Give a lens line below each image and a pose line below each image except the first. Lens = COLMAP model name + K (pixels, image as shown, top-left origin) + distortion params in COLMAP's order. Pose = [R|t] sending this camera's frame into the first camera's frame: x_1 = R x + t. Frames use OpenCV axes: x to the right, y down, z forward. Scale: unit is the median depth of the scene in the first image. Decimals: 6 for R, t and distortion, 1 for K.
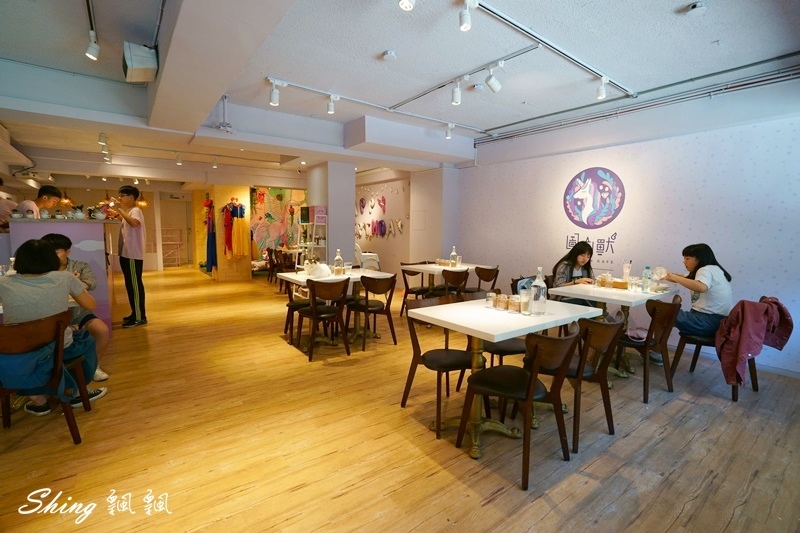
lens RADIAL K [[368.2, 0, 400.0], [0, 368.2, 266.5], [0, 0, 1]] dist [-0.056842, 0.020348]
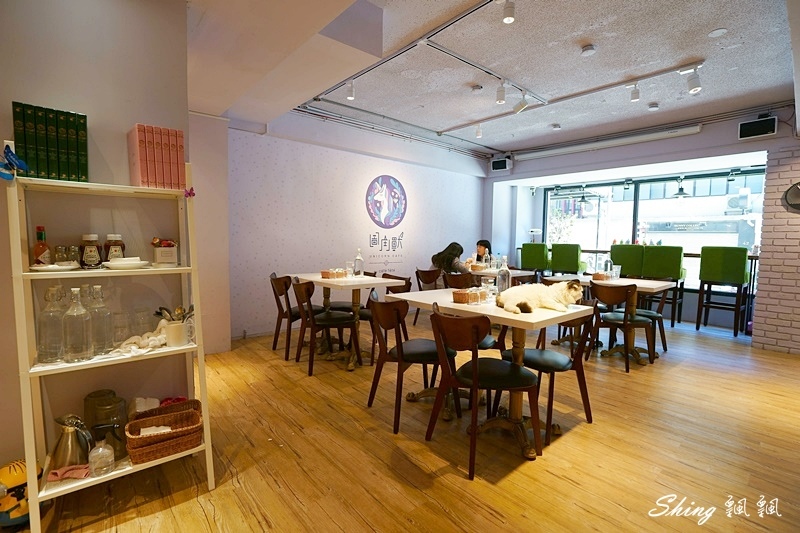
lens RADIAL K [[368.2, 0, 400.0], [0, 368.2, 266.5], [0, 0, 1]] dist [-0.056842, 0.020348]
pose [[-0.057467, -0.081115, 0.995047, -0.369616], [0.087130, 0.992483, 0.085938, -0.045883], [-0.994538, 0.091637, -0.049967, 0.586225]]
